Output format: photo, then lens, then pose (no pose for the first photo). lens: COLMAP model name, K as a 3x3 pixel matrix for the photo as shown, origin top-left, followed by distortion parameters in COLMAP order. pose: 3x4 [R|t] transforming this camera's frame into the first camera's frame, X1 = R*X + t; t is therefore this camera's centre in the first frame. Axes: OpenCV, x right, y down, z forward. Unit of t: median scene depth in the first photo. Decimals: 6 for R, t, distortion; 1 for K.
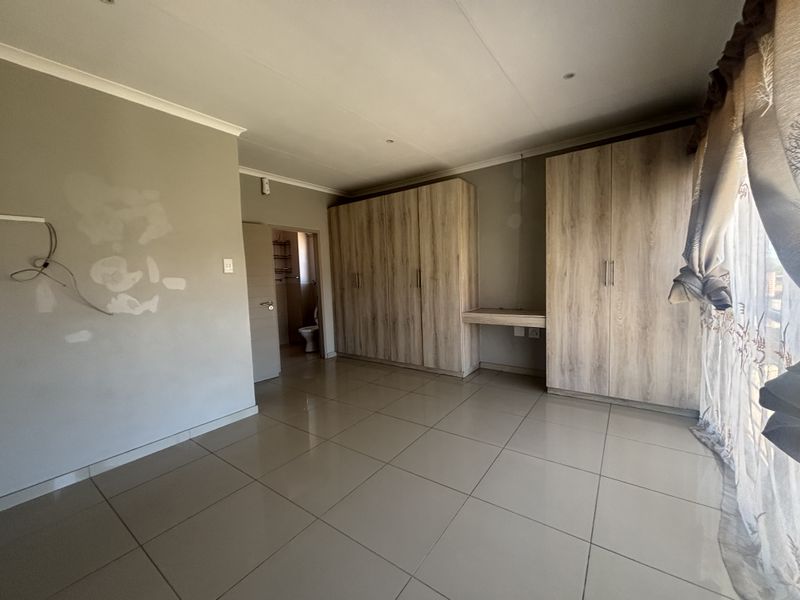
lens RADIAL K [[321.0, 0, 399.6], [0, 321.0, 298.3], [0, 0, 1]] dist [-0.003747, 0.000304]
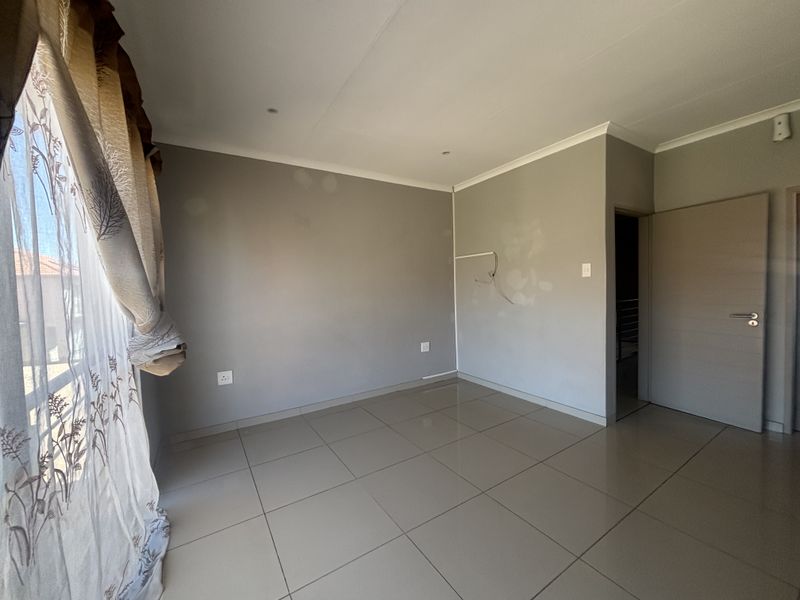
lens RADIAL K [[321.0, 0, 402.9], [0, 321.0, 302.5], [0, 0, 1]] dist [-0.003747, 0.000304]
pose [[-0.375646, 0.088757, -0.922503, 0.784253], [-0.027634, 0.993888, 0.106878, -0.109412], [0.926351, 0.065640, -0.370897, 1.006511]]
